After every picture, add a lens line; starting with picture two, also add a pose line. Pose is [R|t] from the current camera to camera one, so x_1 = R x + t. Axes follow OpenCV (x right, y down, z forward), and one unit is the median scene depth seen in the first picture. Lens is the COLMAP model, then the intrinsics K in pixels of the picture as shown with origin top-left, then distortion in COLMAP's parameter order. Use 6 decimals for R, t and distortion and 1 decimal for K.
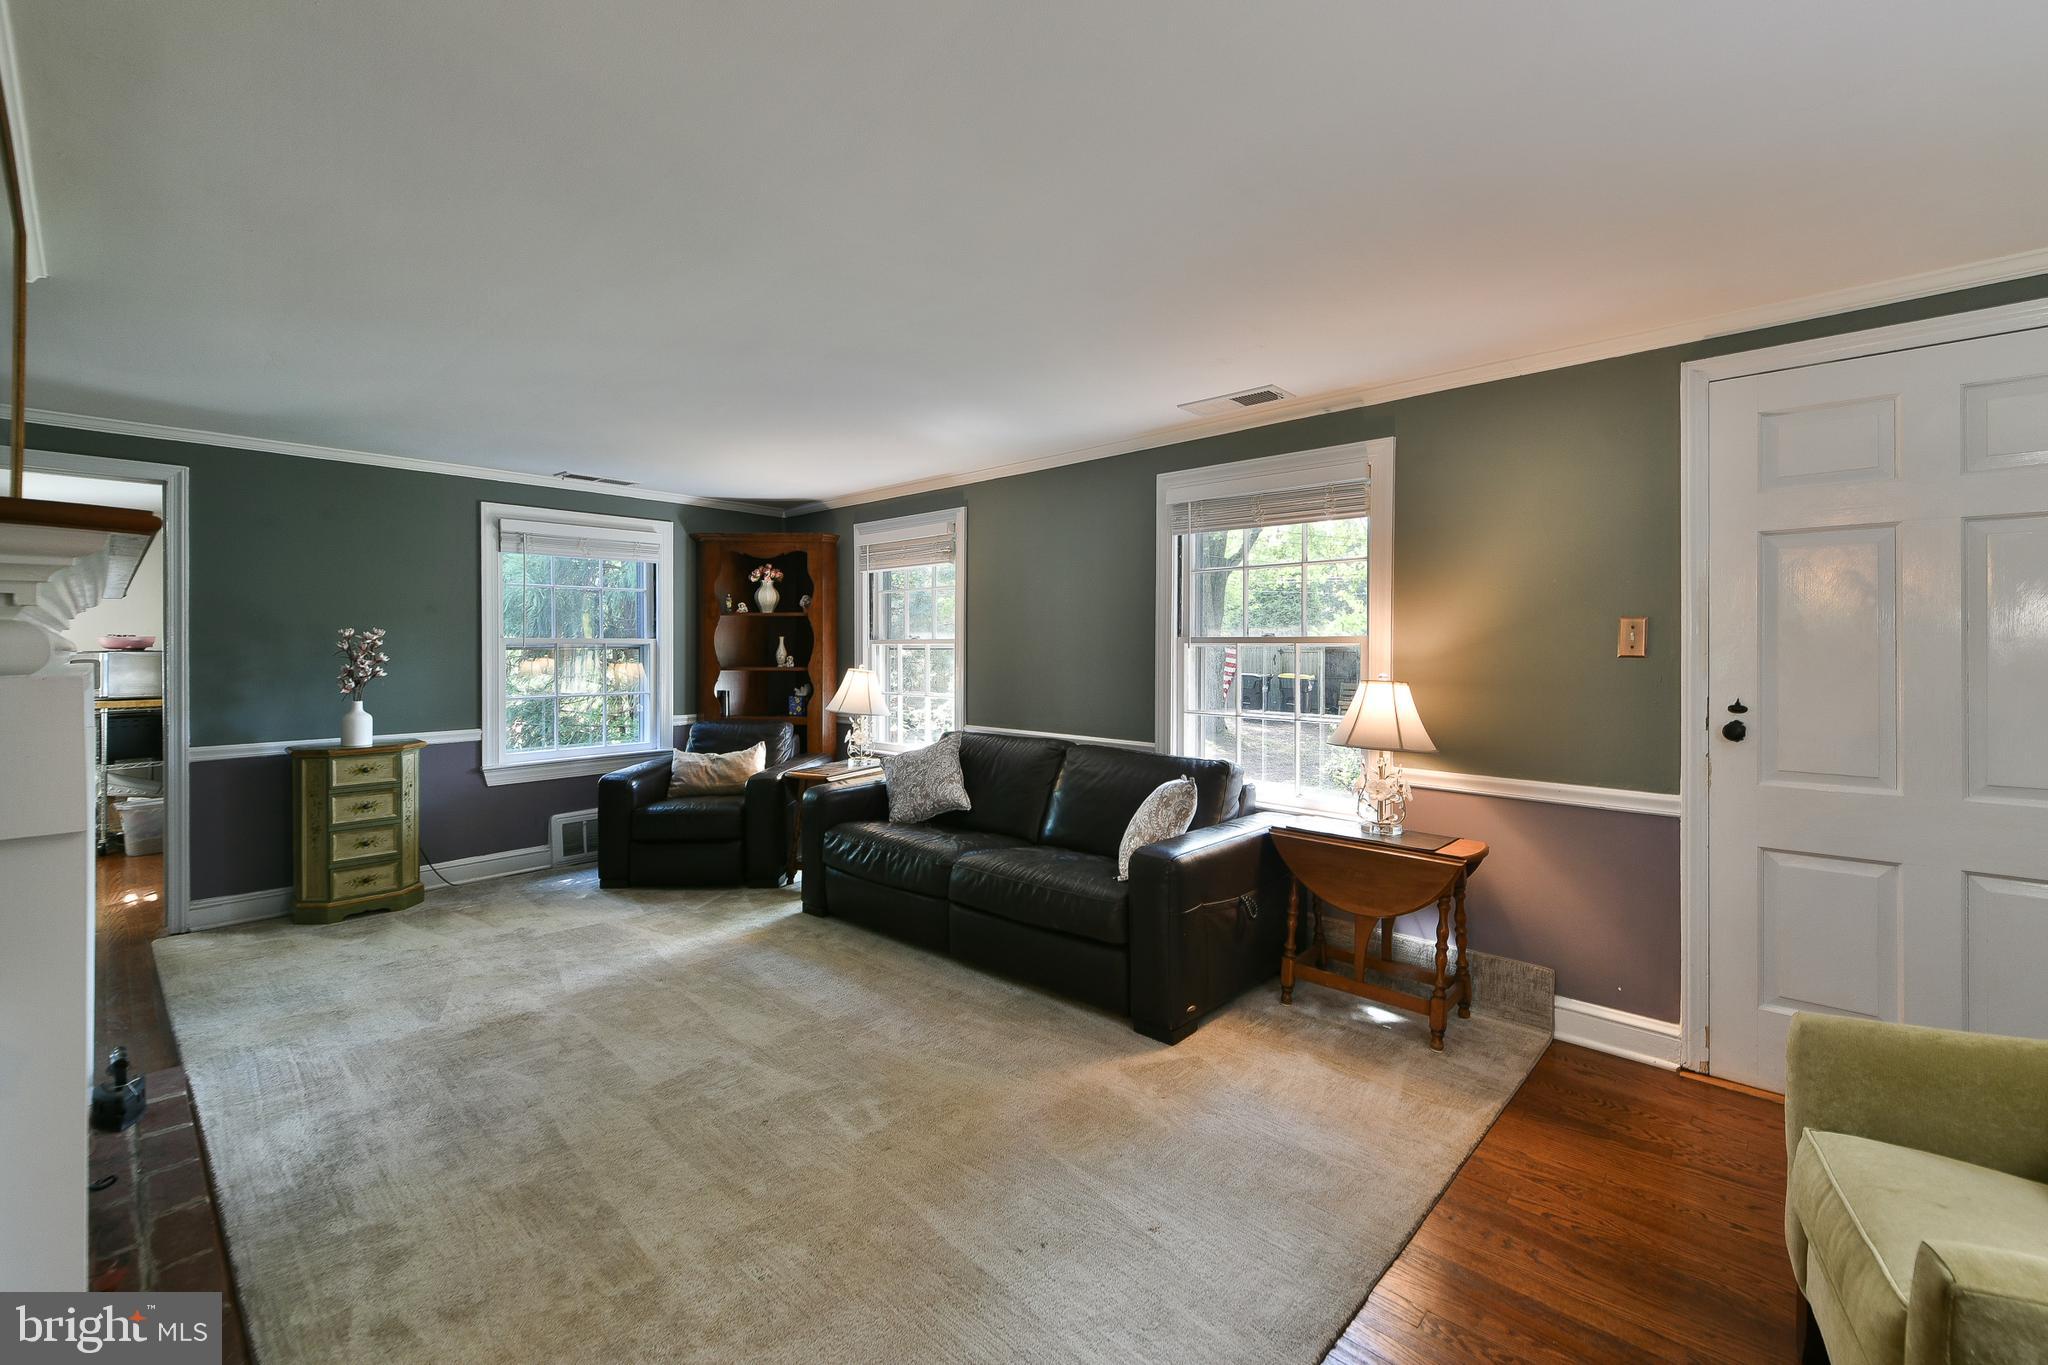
lens RADIAL K [[818.4, 0, 1035.3], [0, 818.4, 643.7], [0, 0, 1]] dist [0.000648, -0.000204]
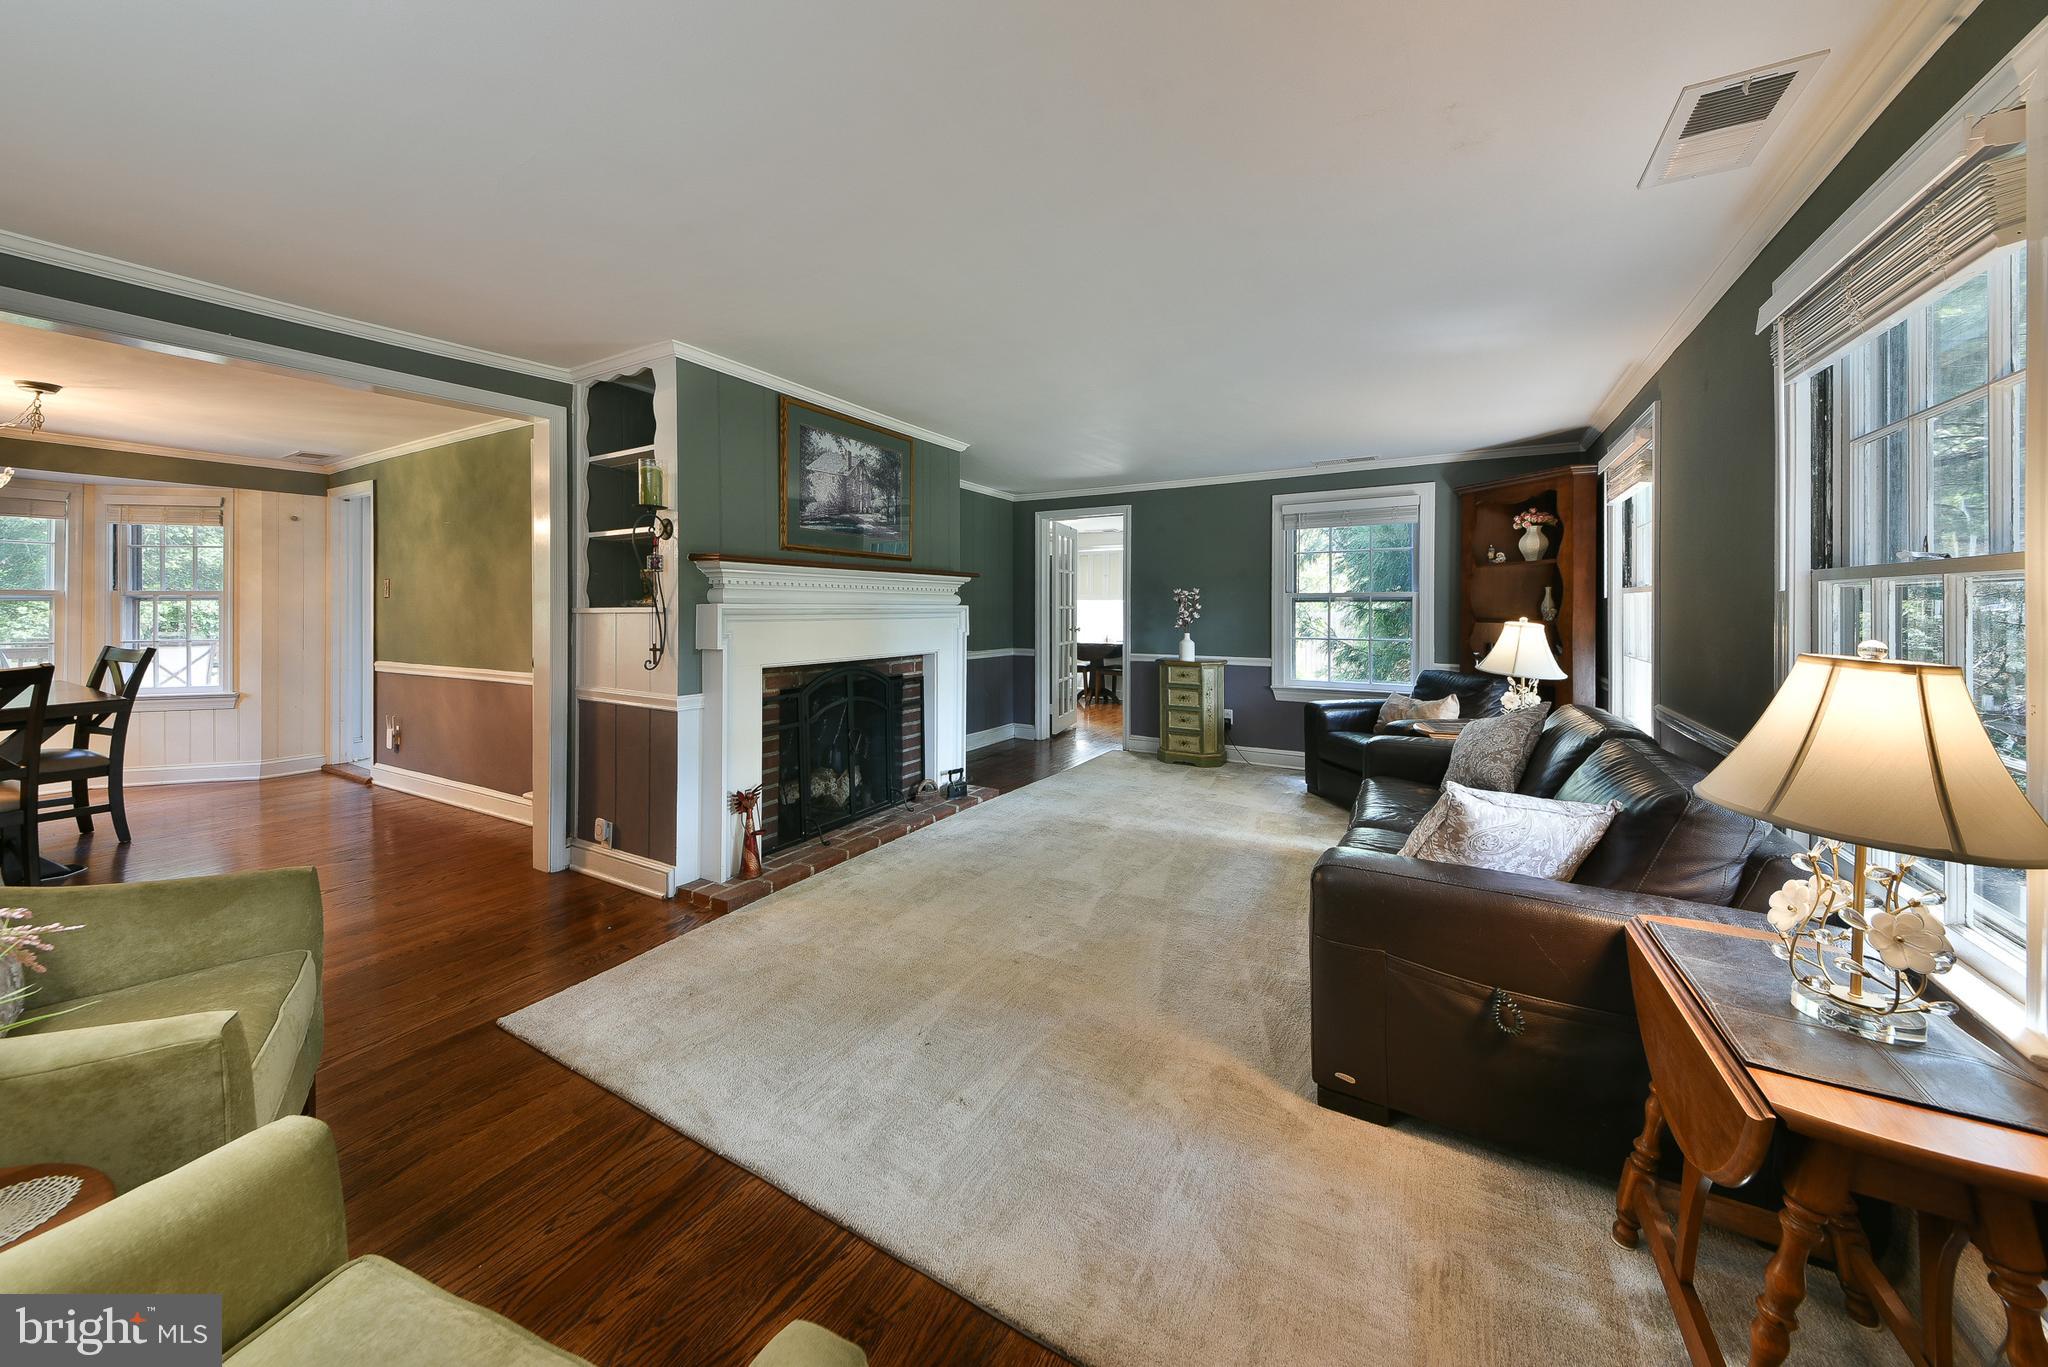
lens RADIAL K [[706.6, 0, 1028.1], [0, 706.6, 613.6], [0, 0, 1]] dist [-0.000416, -0.000097]
pose [[0.238084, 0.011397, -0.971178, 0.465002], [0.009127, 0.999861, 0.013971, 0.008802], [0.971202, -0.012190, 0.237947, 0.360765]]
